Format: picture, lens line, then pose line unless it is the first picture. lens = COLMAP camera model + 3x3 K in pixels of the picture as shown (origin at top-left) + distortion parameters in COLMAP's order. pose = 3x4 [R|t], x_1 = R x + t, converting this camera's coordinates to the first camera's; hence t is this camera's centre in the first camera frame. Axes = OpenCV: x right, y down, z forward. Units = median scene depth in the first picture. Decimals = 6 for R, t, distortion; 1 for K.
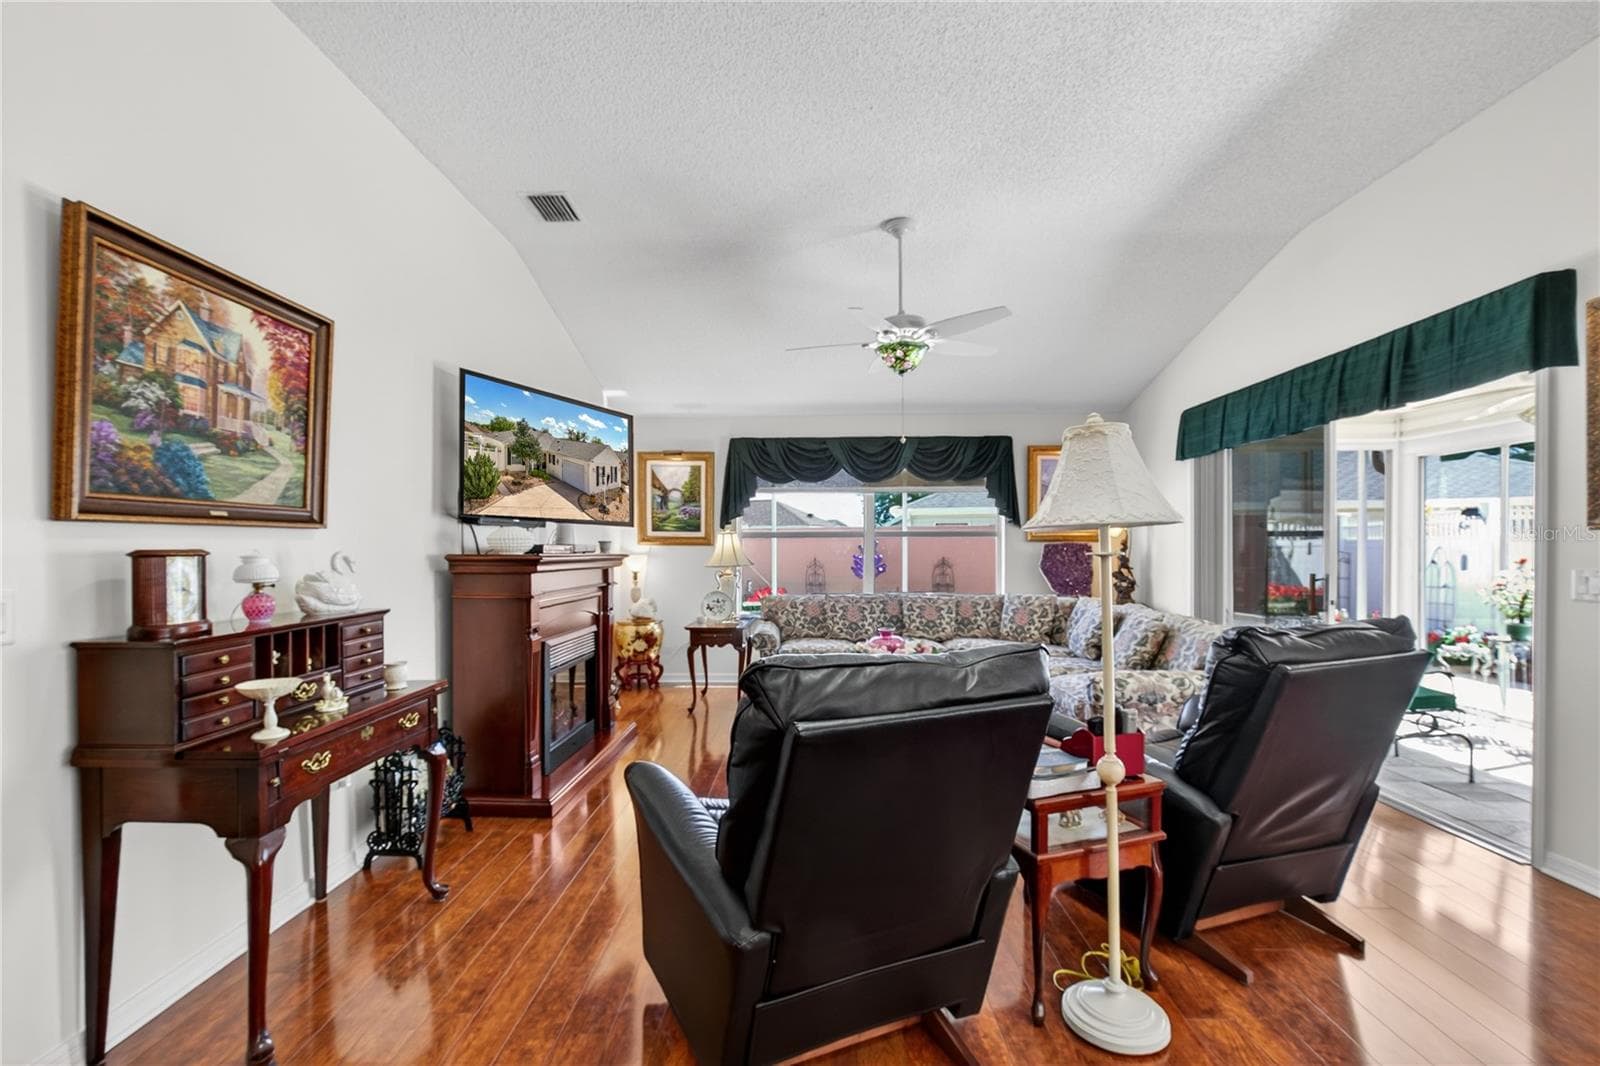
lens RADIAL K [[700.8, 0, 769.3], [0, 700.8, 551.4], [0, 0, 1]] dist [-0.021773, 0.001944]
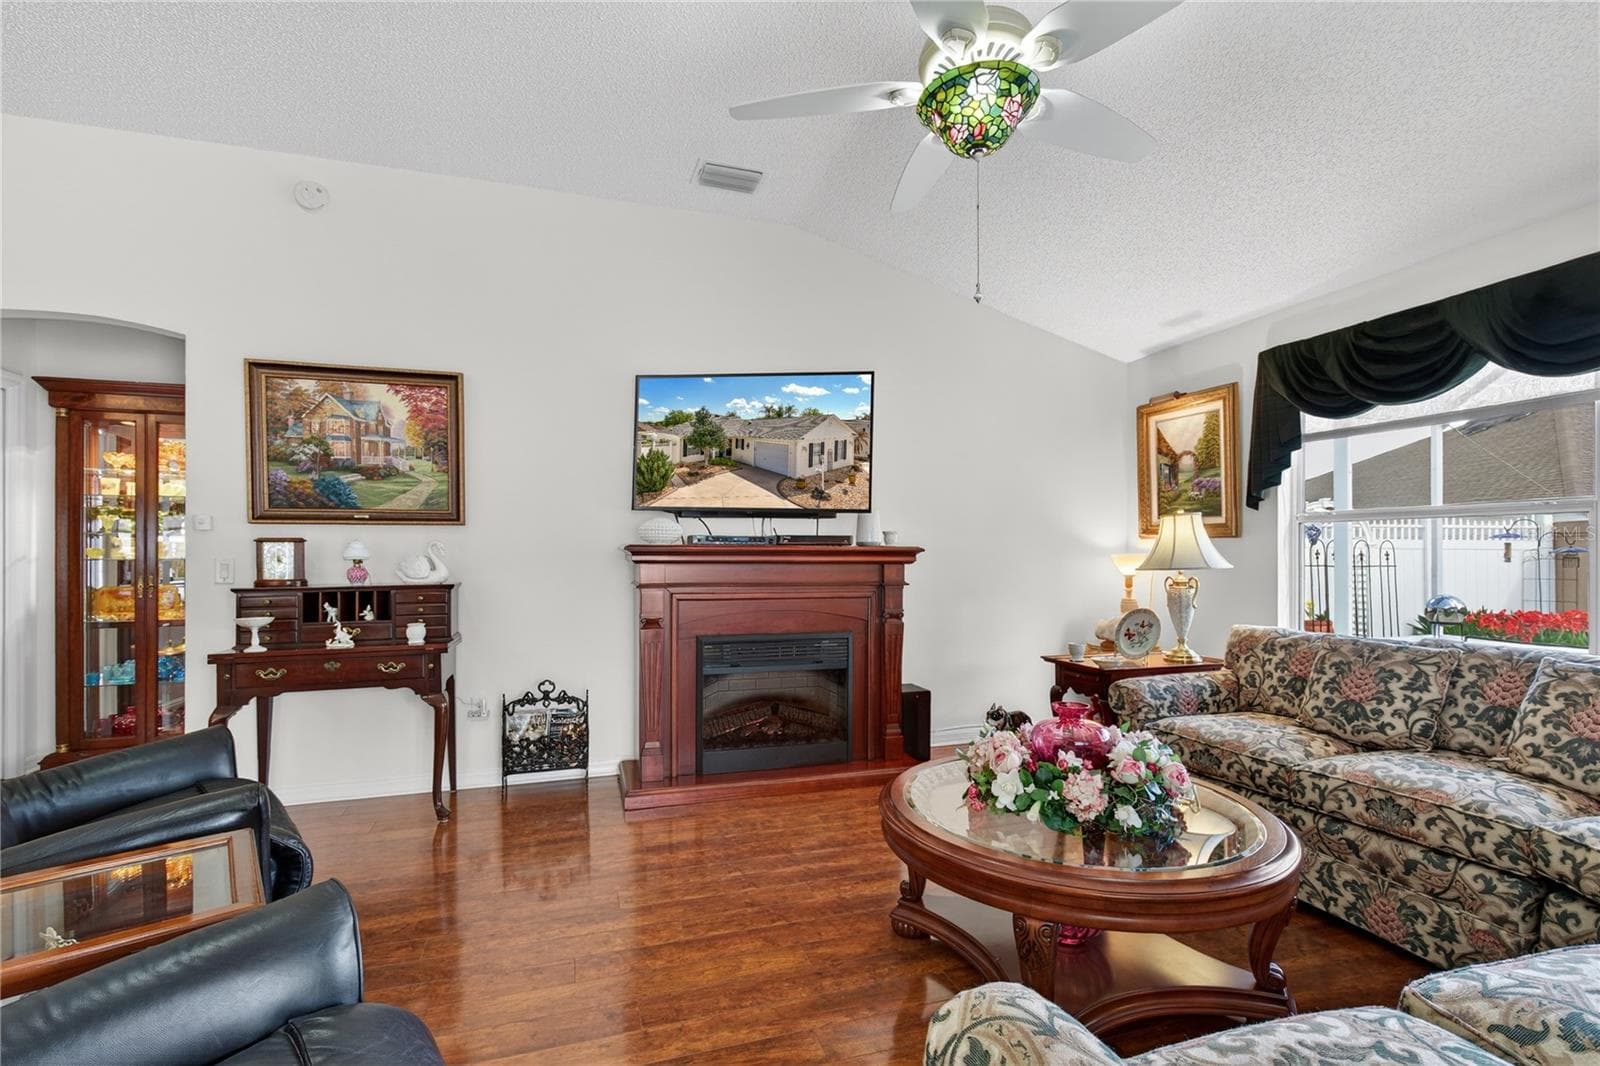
lens RADIAL K [[700.8, 0, 791.0], [0, 700.8, 553.0], [0, 0, 1]] dist [-0.021773, 0.001944]
pose [[0.359396, 0.002936, -0.933181, 0.648515], [-0.006270, 0.999980, 0.000731, 0.013411], [0.933164, 0.005588, 0.359407, 0.813279]]
